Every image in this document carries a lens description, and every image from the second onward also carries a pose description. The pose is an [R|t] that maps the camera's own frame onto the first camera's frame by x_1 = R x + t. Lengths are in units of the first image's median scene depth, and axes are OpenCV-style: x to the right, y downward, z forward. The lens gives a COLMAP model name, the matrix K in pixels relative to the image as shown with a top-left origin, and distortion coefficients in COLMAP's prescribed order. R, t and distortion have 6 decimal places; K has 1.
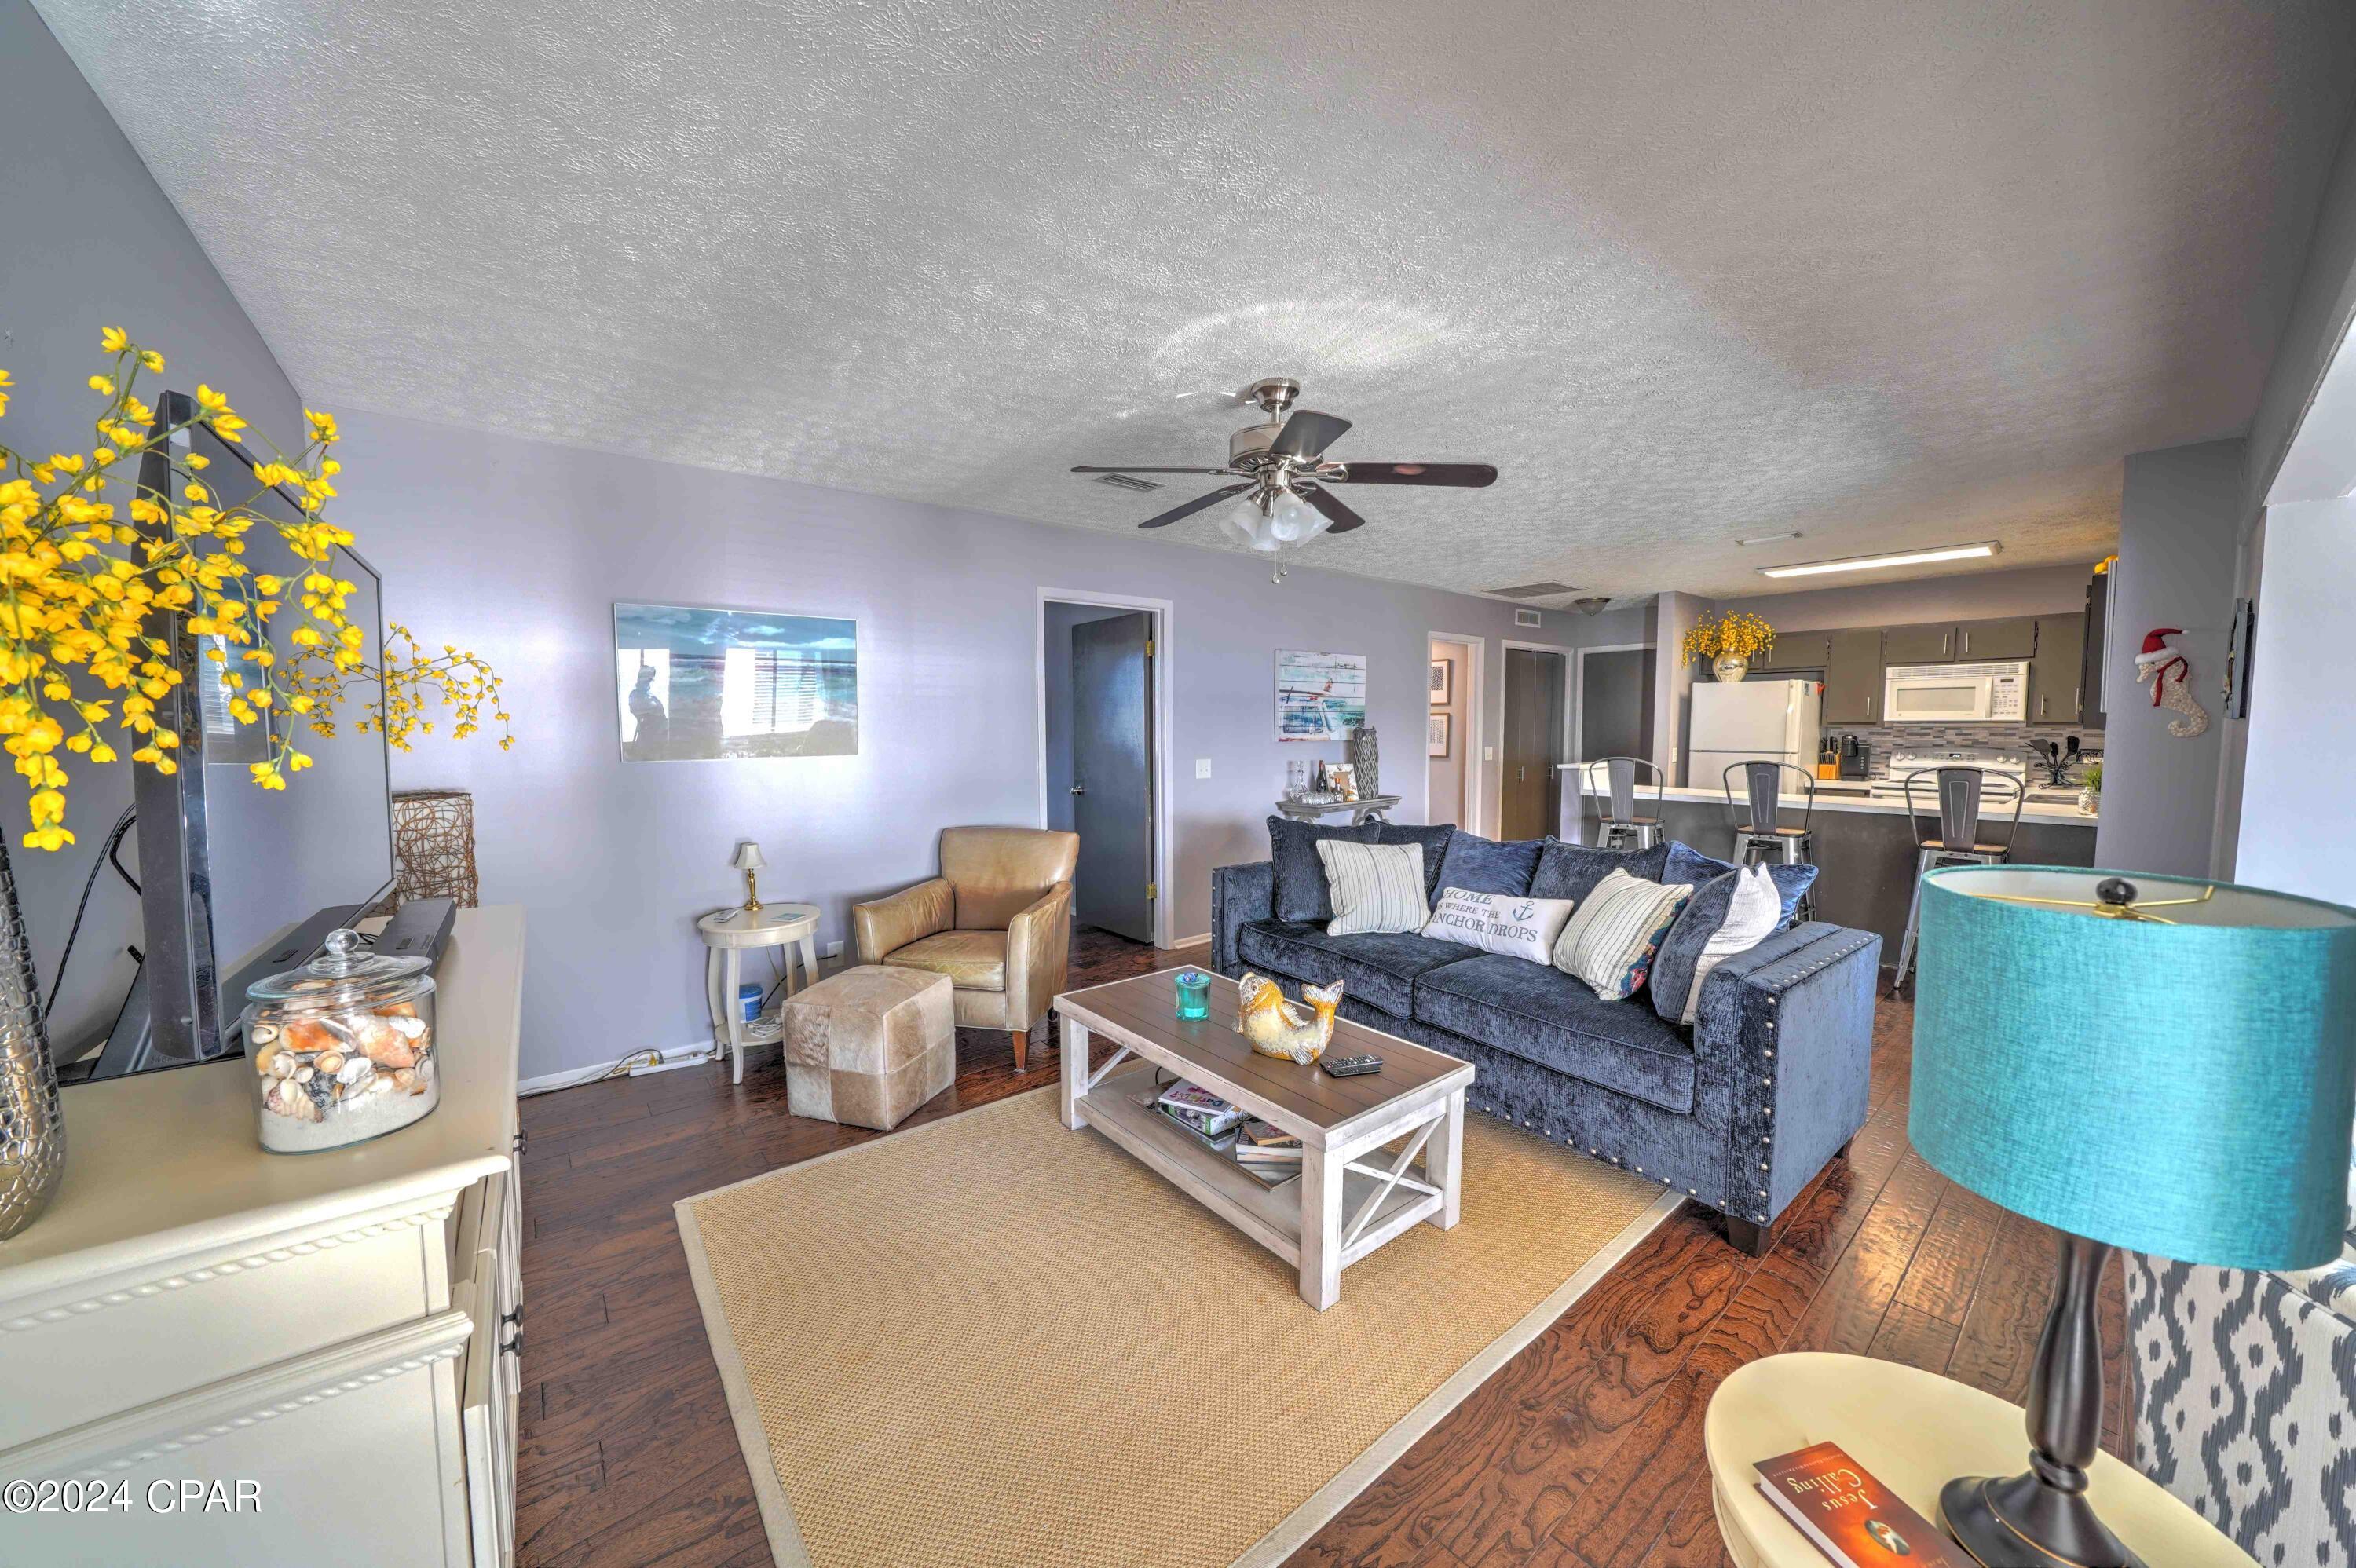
lens RADIAL K [[821.3, 0, 1169.1], [0, 821.3, 784.0], [0, 0, 1]] dist [-0.024880, 0.002356]
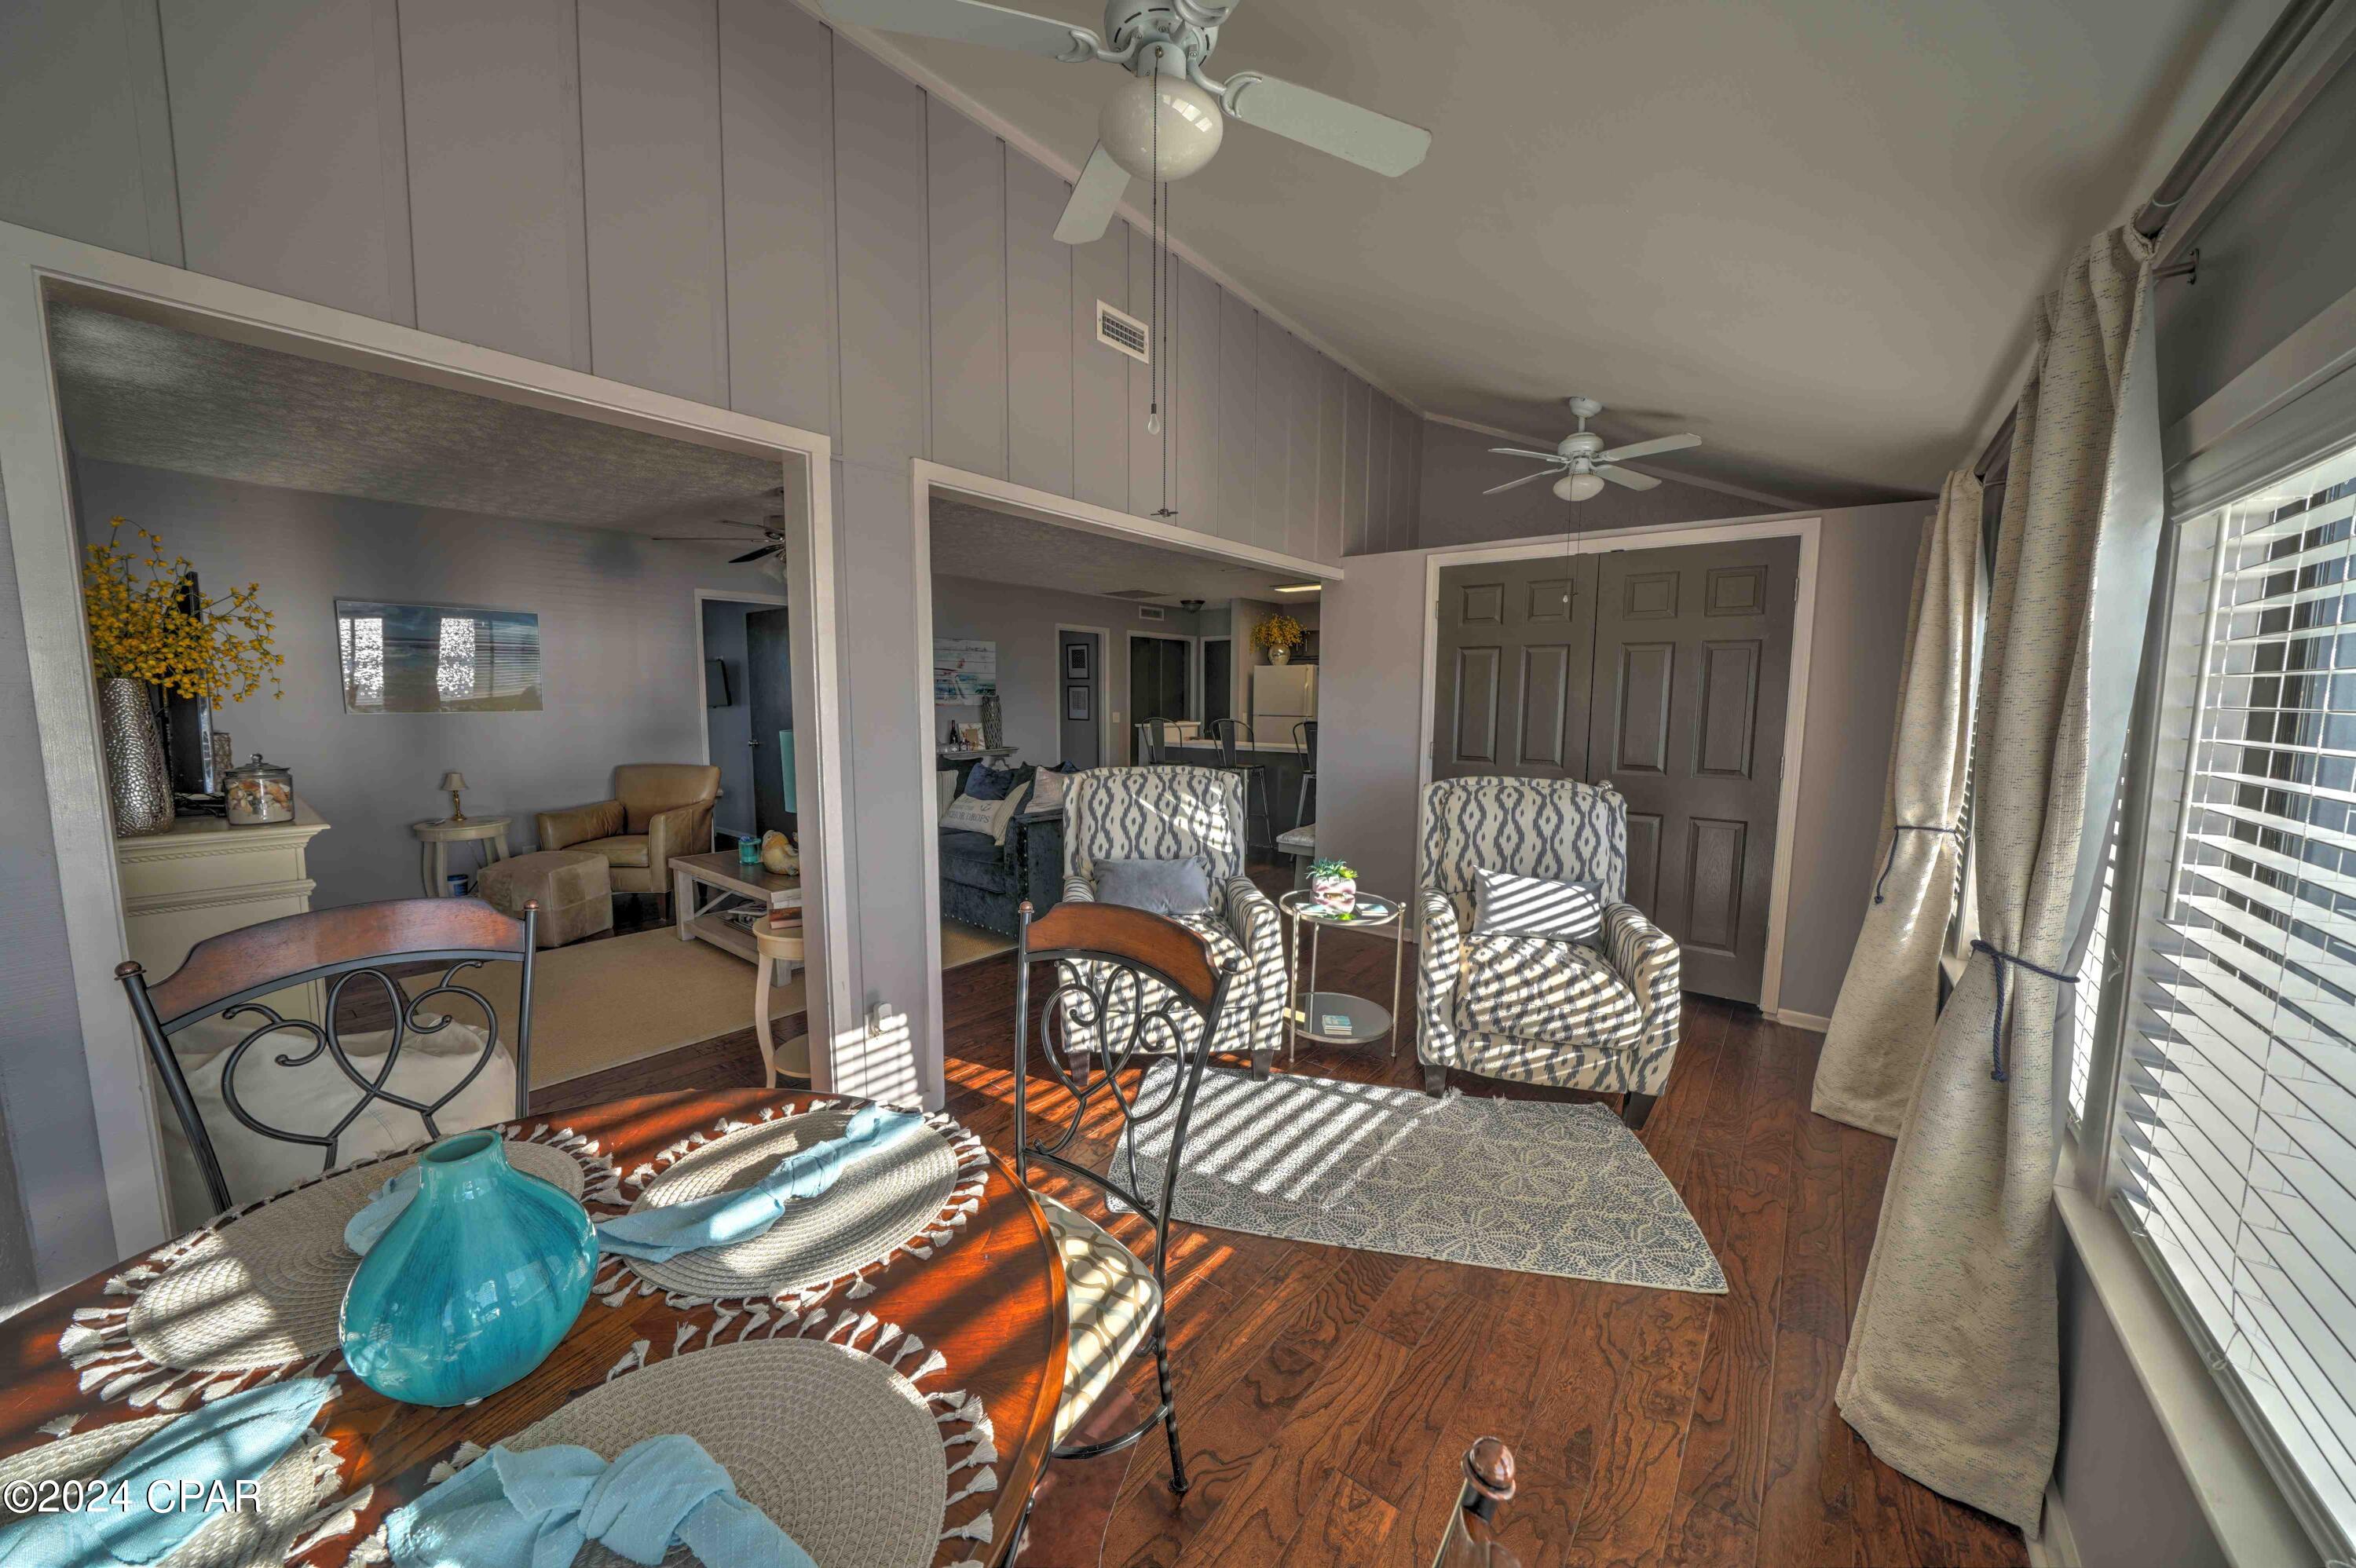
lens RADIAL K [[821.3, 0, 1169.1], [0, 821.3, 784.0], [0, 0, 1]] dist [-0.024880, 0.002356]
pose [[0.975396, -0.014211, 0.220003, 0.232404], [0.007022, 0.999417, 0.033422, 0.033160], [-0.220350, -0.031055, 0.974926, -0.380999]]
